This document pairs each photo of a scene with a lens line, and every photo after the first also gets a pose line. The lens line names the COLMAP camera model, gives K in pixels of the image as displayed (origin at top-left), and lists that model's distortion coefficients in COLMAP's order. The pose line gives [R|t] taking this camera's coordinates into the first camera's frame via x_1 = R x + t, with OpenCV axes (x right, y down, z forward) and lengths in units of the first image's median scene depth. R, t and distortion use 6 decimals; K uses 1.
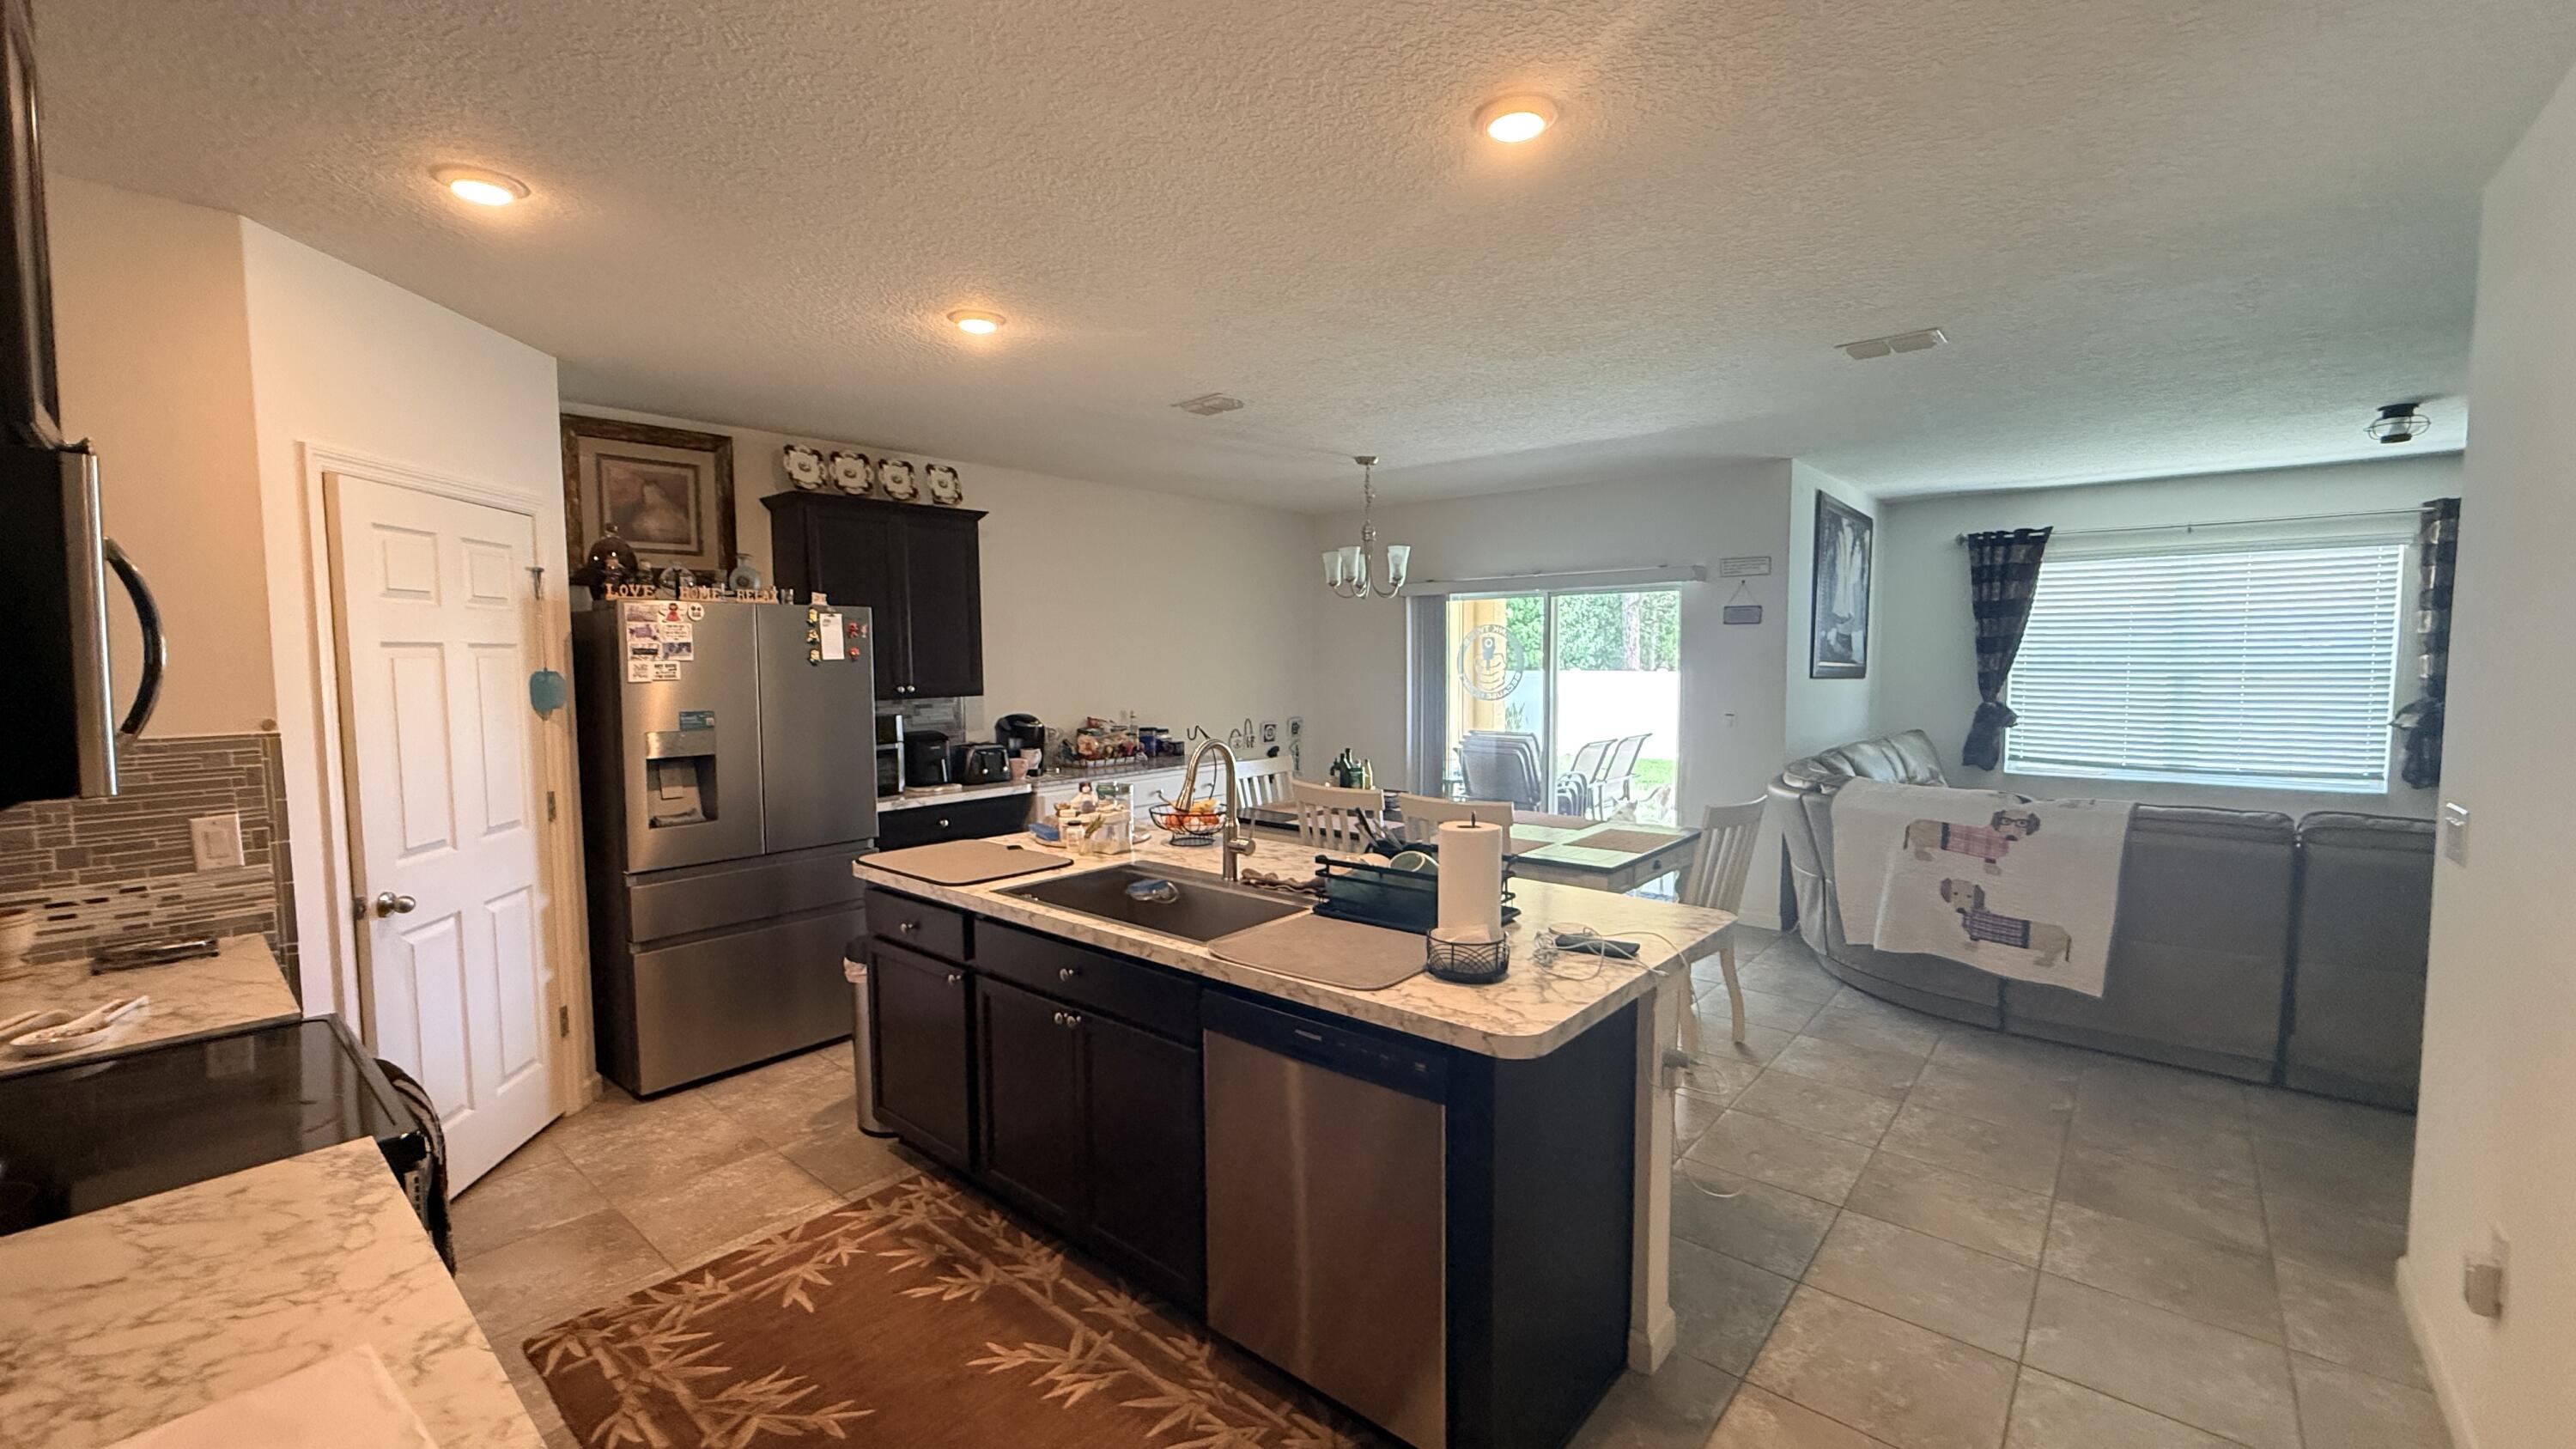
lens RADIAL K [[1024.4, 0, 1279.3], [0, 1024.4, 723.3], [0, 0, 1]] dist [-0.002045, -0.000560]
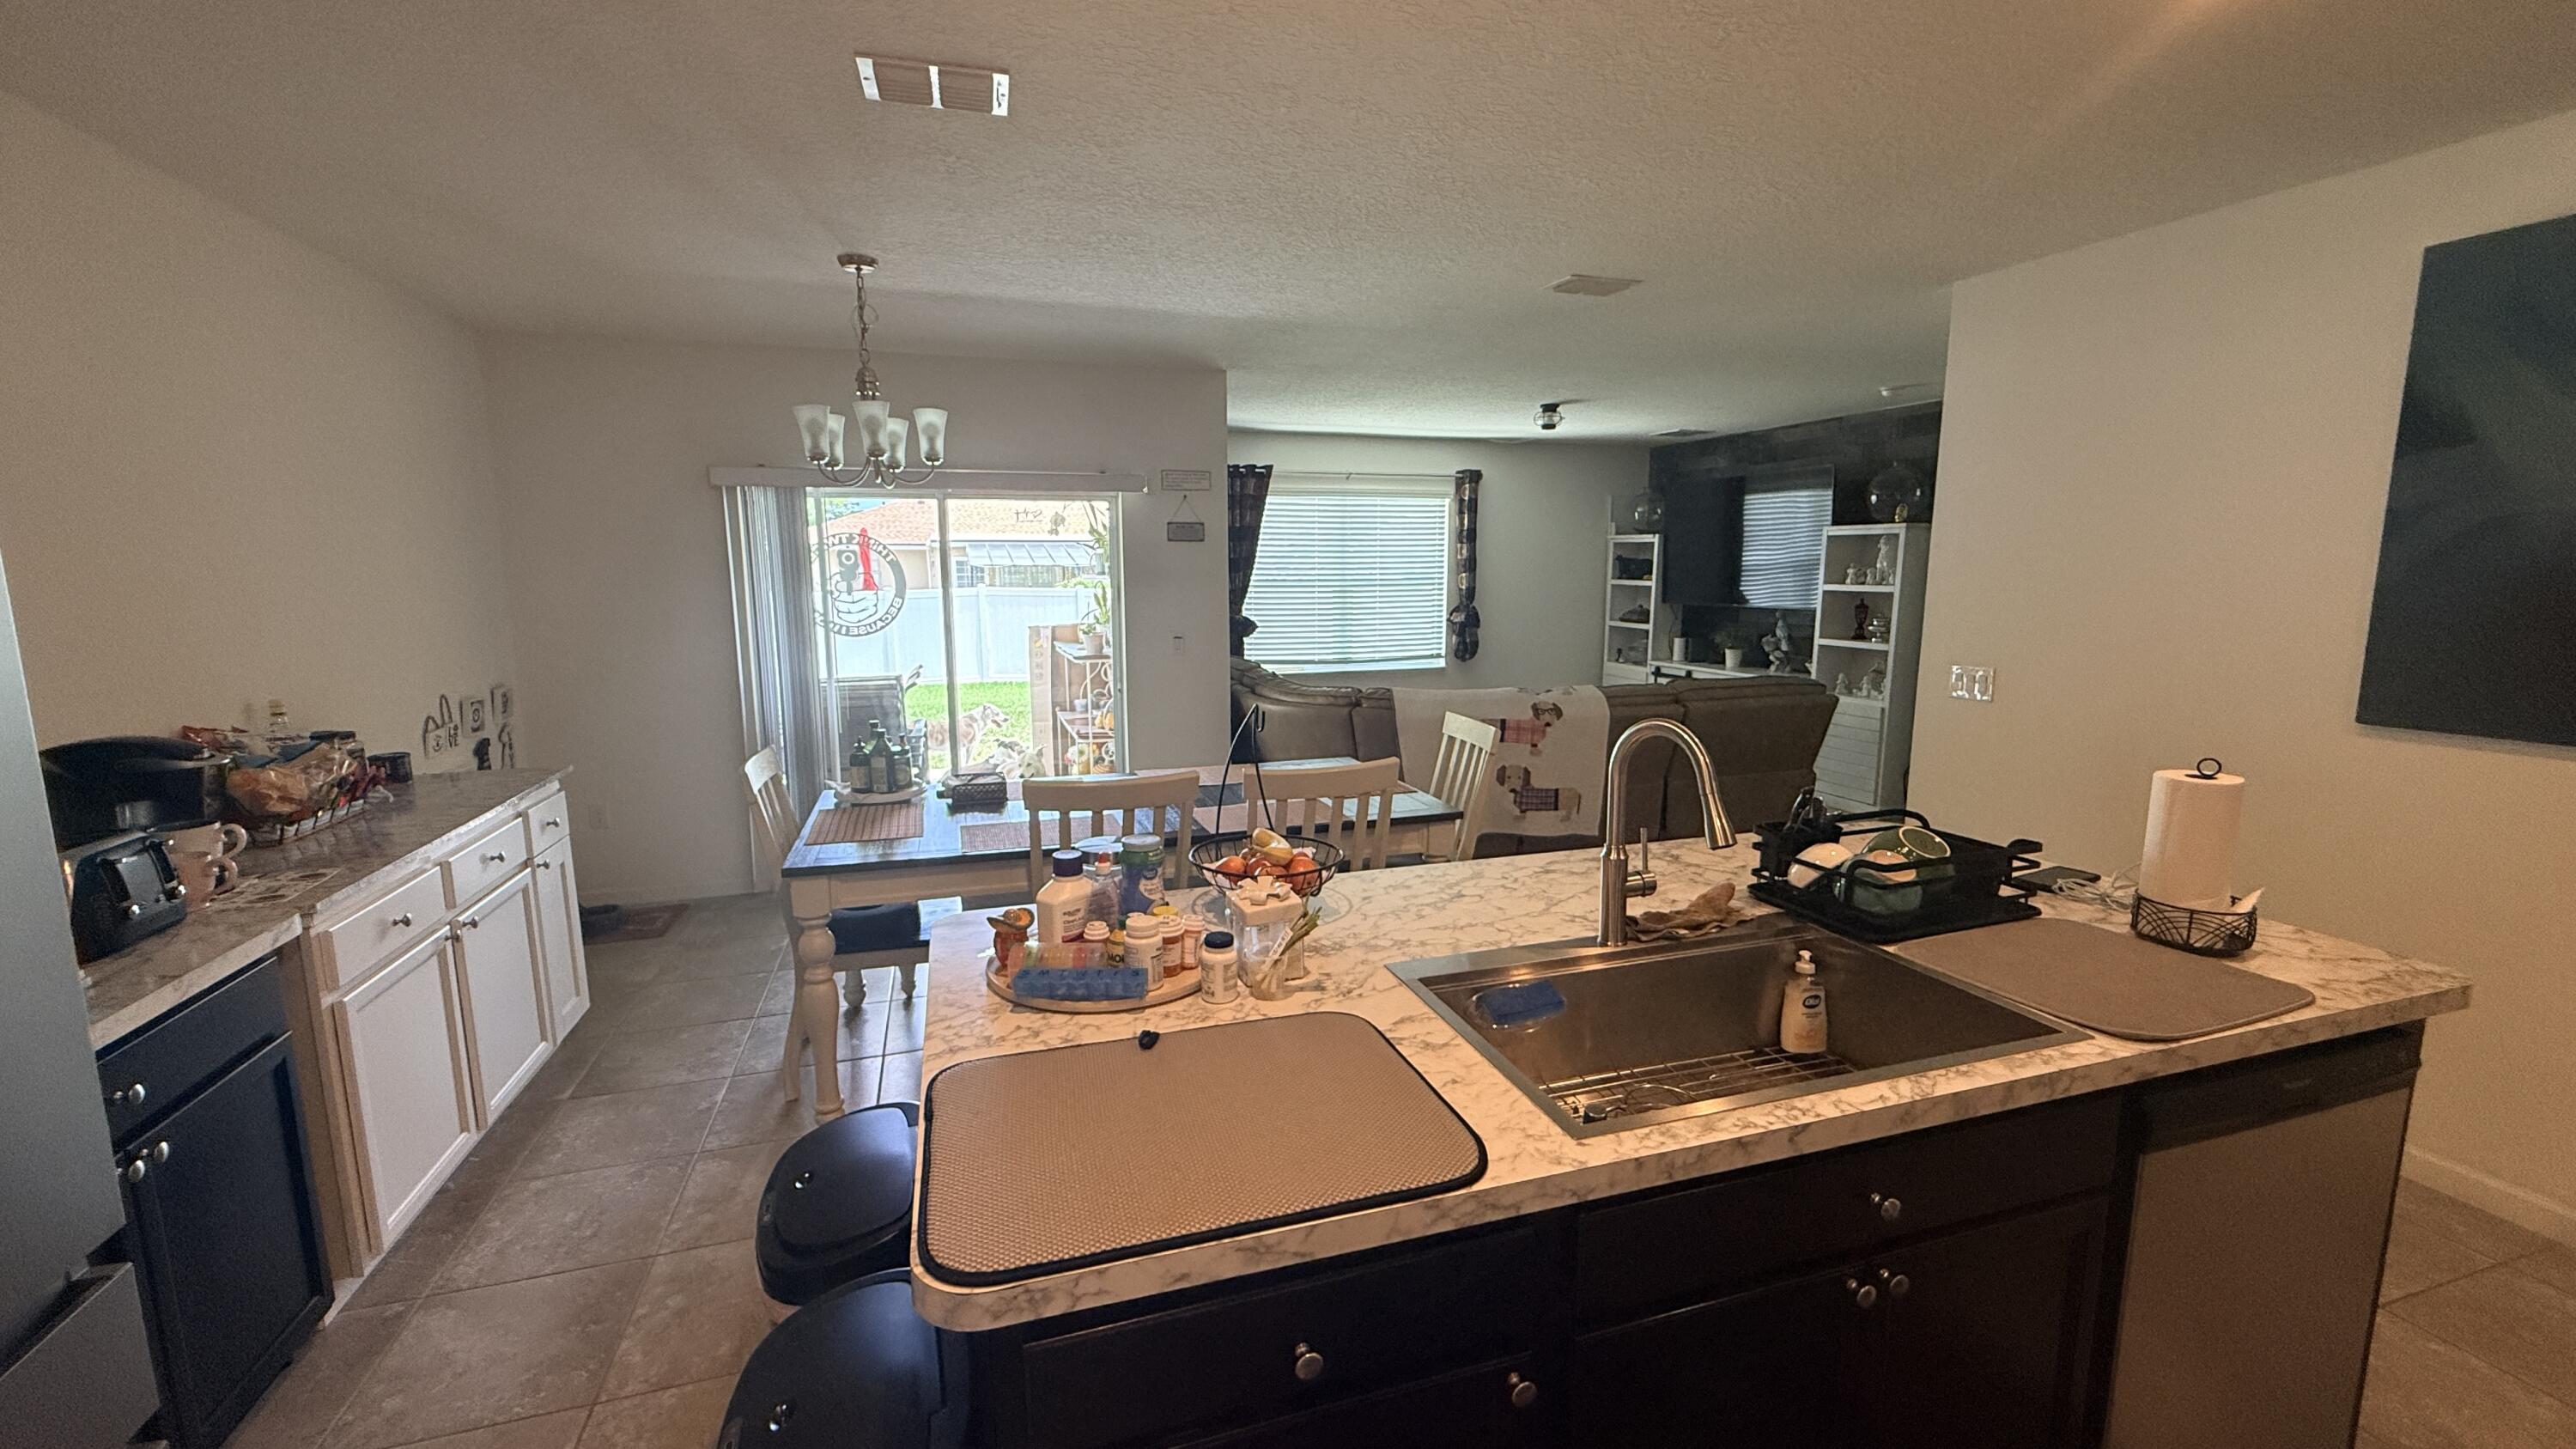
lens RADIAL K [[1024.4, 0, 1279.3], [0, 1024.4, 723.3], [0, 0, 1]] dist [-0.002045, -0.000560]
pose [[0.522718, -0.123952, 0.843447, -0.332586], [0.058139, 0.992253, 0.109789, -0.028987], [-0.850521, -0.008352, 0.525875, 0.430919]]
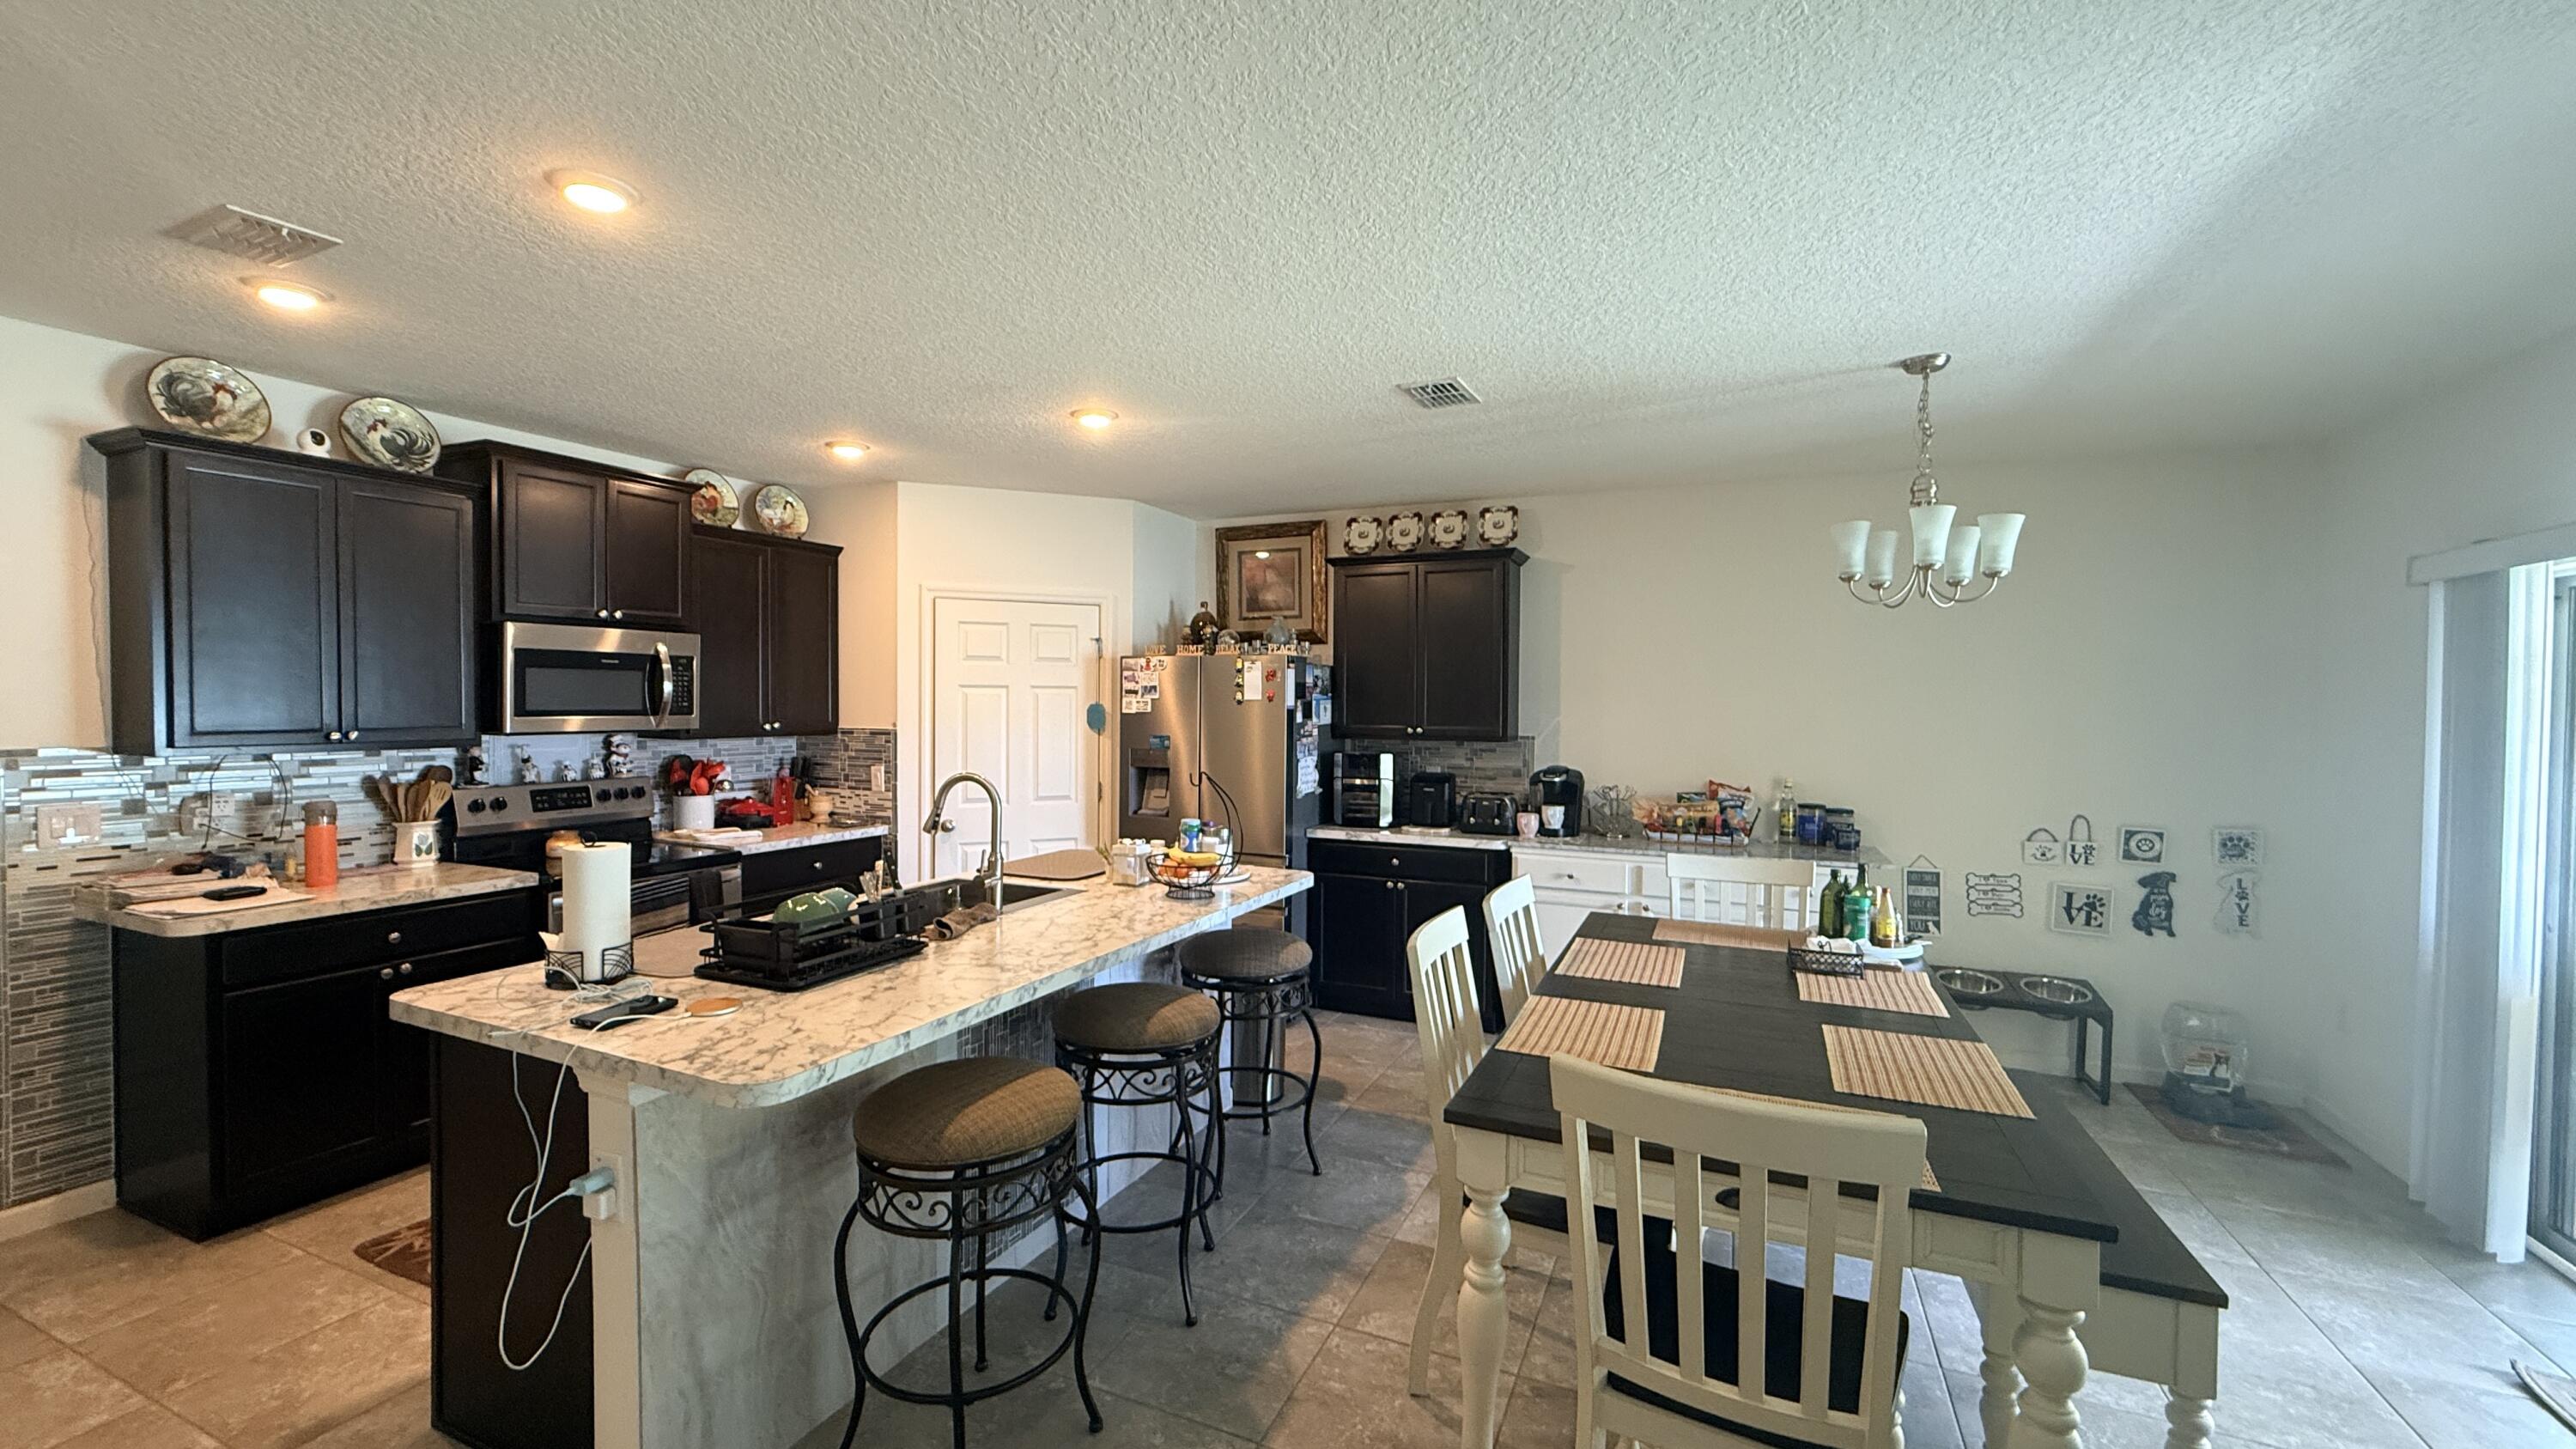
lens RADIAL K [[1024.4, 0, 1279.3], [0, 1024.4, 723.3], [0, 0, 1]] dist [-0.002045, -0.000560]
pose [[0.287272, 0.028879, -0.957414, 0.516011], [-0.077524, 0.996967, 0.006812, -0.032532], [0.954707, 0.072266, 0.288640, 0.493453]]
